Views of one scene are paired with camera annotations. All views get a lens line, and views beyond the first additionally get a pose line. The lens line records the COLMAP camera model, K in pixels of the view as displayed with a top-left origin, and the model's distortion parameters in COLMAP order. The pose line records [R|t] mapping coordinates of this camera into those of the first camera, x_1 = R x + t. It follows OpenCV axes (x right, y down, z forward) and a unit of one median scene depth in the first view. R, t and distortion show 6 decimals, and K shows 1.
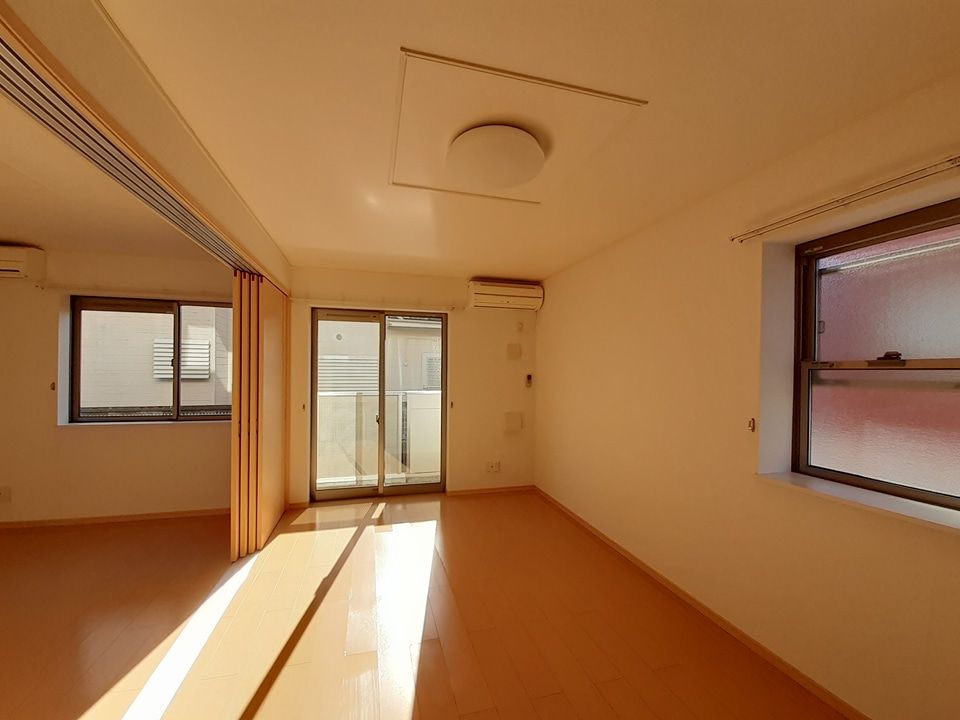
lens RADIAL K [[389.6, 0, 478.2], [0, 389.6, 364.9], [0, 0, 1]] dist [-0.029851, -0.001940]
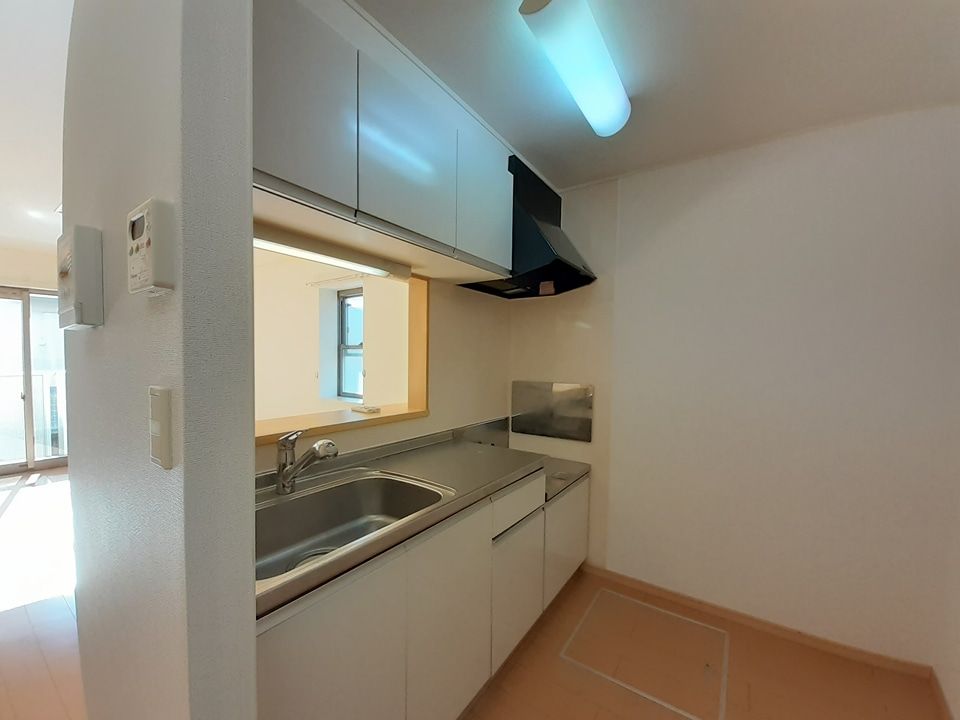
lens RADIAL K [[389.6, 0, 482.2], [0, 389.6, 358.5], [0, 0, 1]] dist [-0.029851, -0.001940]
pose [[0.754768, 0.006409, 0.655961, 0.007677], [-0.011150, 0.999933, 0.003060, 0.022341], [-0.655898, -0.009624, 0.754789, -0.517063]]
